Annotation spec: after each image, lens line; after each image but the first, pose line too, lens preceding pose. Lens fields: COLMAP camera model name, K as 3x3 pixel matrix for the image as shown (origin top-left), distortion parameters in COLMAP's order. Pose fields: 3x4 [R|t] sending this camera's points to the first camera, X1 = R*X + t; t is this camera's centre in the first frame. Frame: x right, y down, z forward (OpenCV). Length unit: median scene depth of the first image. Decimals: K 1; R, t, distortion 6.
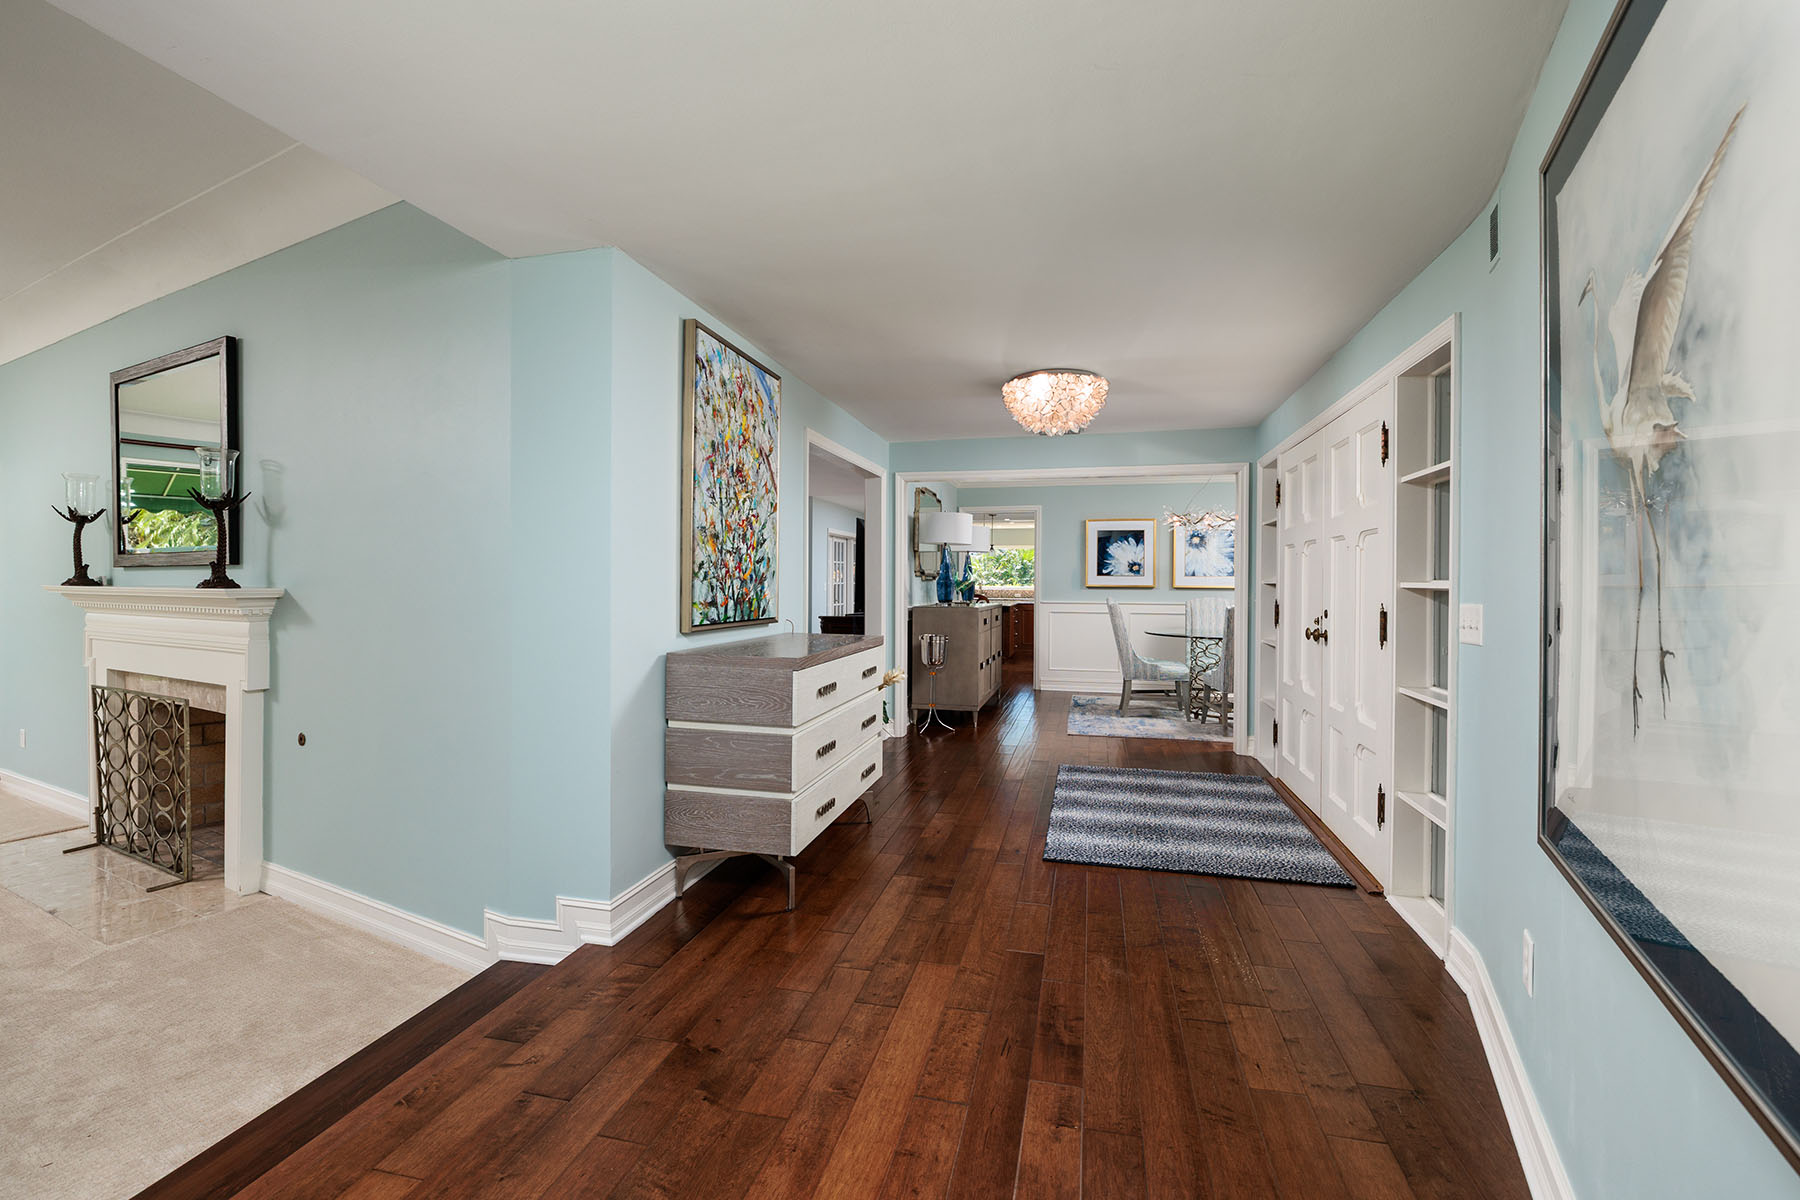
lens RADIAL K [[795.7, 0, 895.1], [0, 795.7, 591.3], [0, 0, 1]] dist [-0.002822, -0.000152]
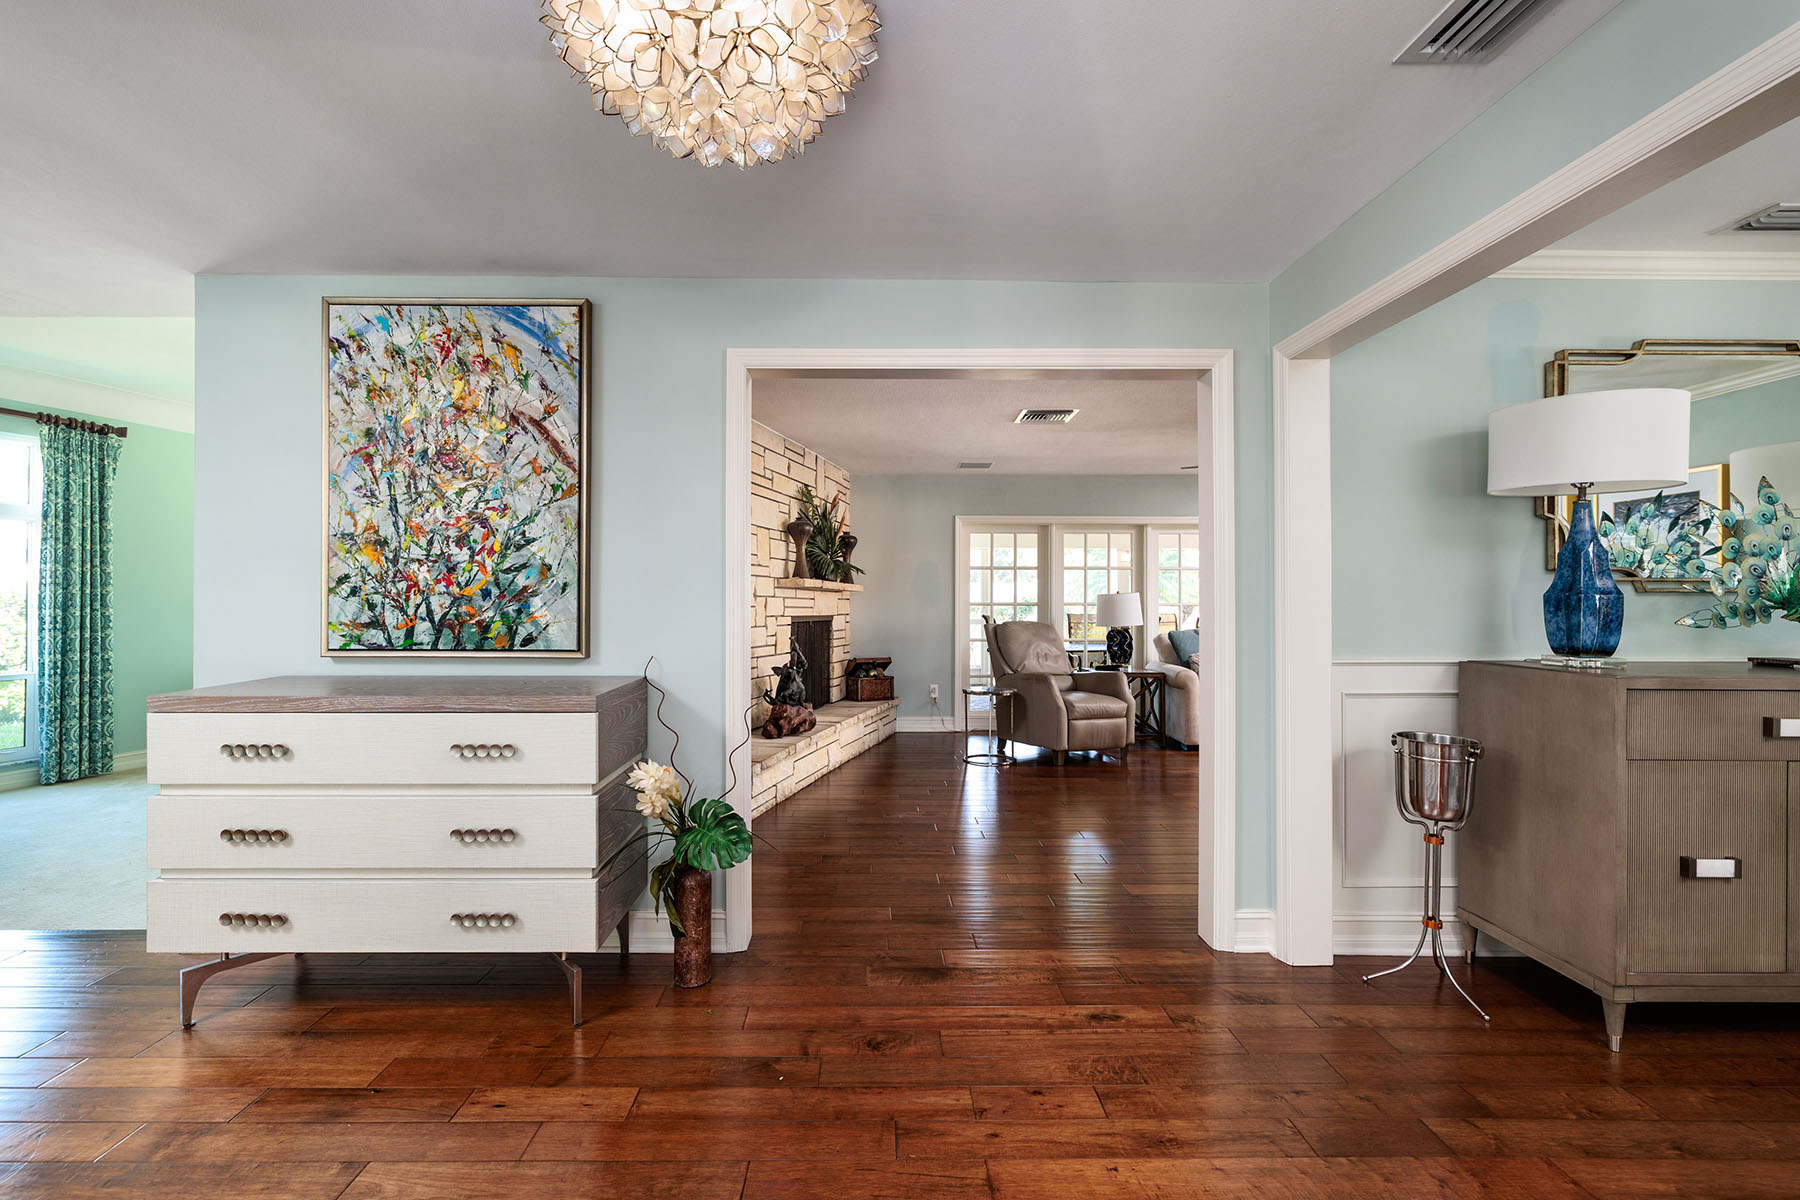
lens RADIAL K [[795.7, 0, 886.8], [0, 795.7, 596.9], [0, 0, 1]] dist [-0.002822, -0.000152]
pose [[0.246777, -0.008310, -0.969037, 0.609337], [-0.010149, 0.999886, -0.011159, -0.008486], [0.969019, 0.012589, 0.246665, 1.142248]]
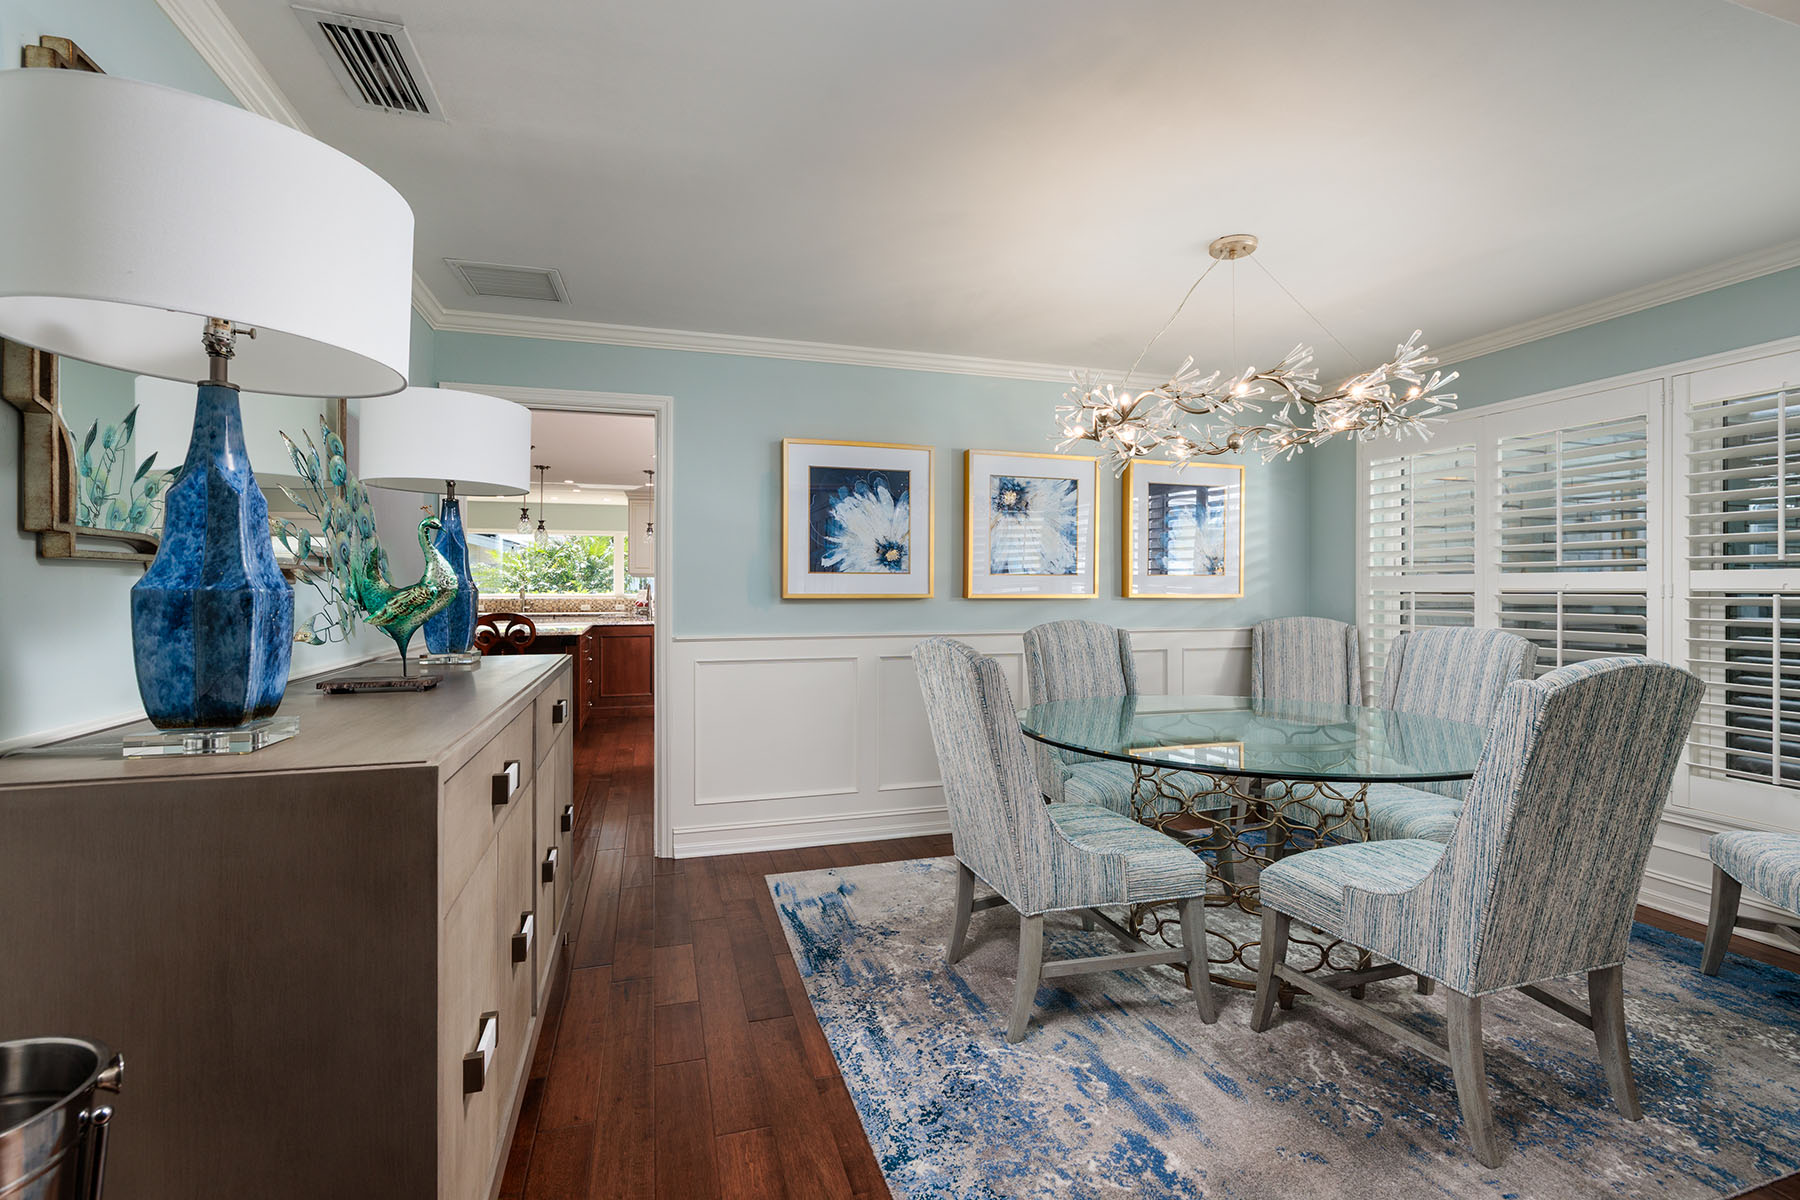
lens RADIAL K [[795.7, 0, 890.8], [0, 795.7, 590.7], [0, 0, 1]] dist [-0.002822, -0.000152]
pose [[0.861113, -0.006517, 0.508372, 0.184594], [0.009400, 0.999951, -0.003104, -0.019705], [-0.508327, 0.007452, 0.861132, 1.472444]]
